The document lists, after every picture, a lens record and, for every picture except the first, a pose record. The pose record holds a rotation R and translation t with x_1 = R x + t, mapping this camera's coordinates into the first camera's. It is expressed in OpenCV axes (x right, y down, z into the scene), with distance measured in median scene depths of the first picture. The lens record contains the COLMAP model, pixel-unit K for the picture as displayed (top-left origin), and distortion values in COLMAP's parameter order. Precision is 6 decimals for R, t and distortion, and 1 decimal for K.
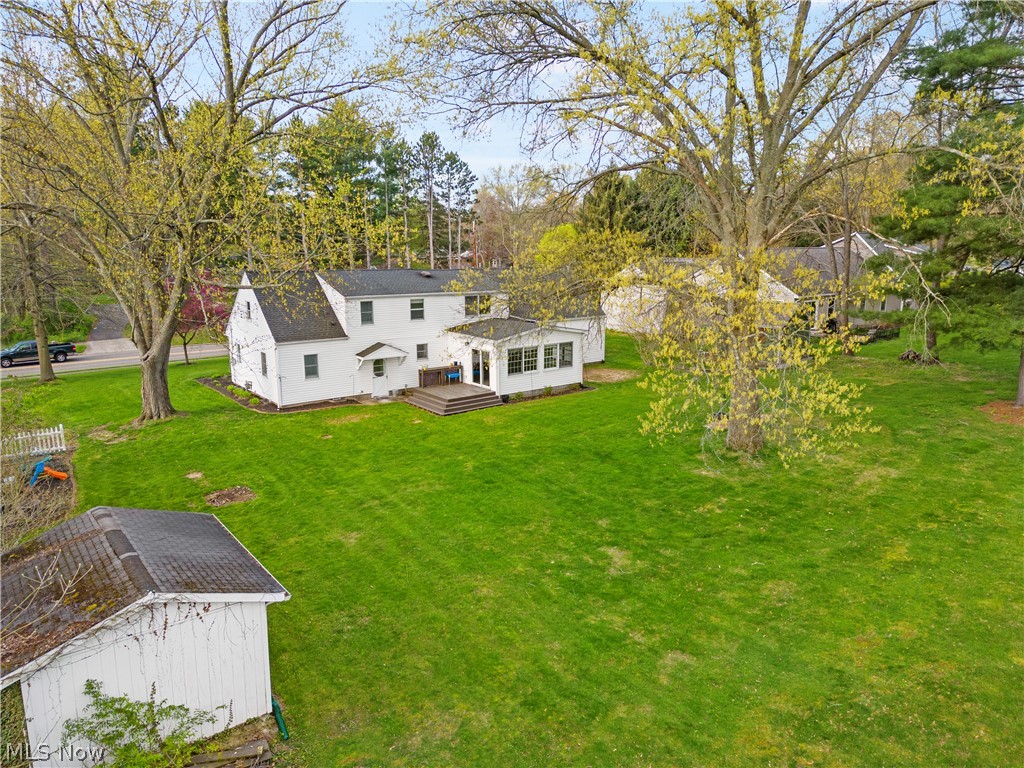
lens RADIAL K [[713.1, 0, 519.0], [0, 713.1, 384.2], [0, 0, 1]] dist [0.101728, -0.115785]
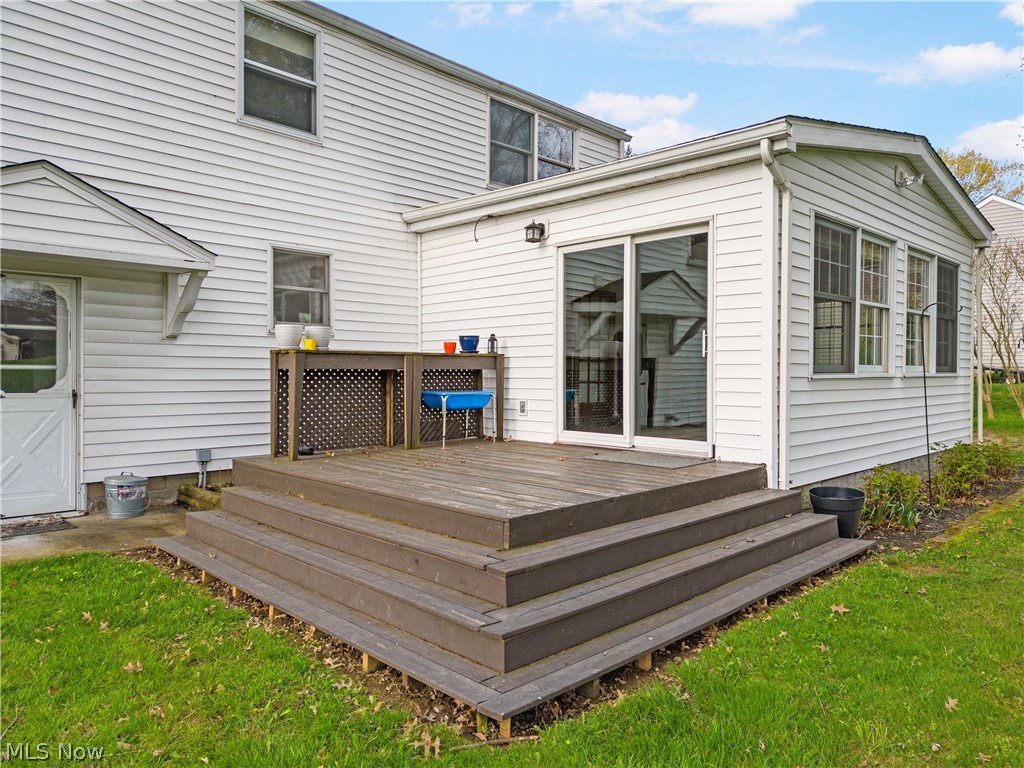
lens RADIAL K [[713.1, 0, 519.0], [0, 713.1, 384.2], [0, 0, 1]] dist [0.101728, -0.115785]
pose [[0.991262, 0.007687, 0.131685, -0.102883], [0.015956, 0.983983, -0.177548, 0.018843], [-0.130940, 0.178097, 0.975262, 0.813964]]
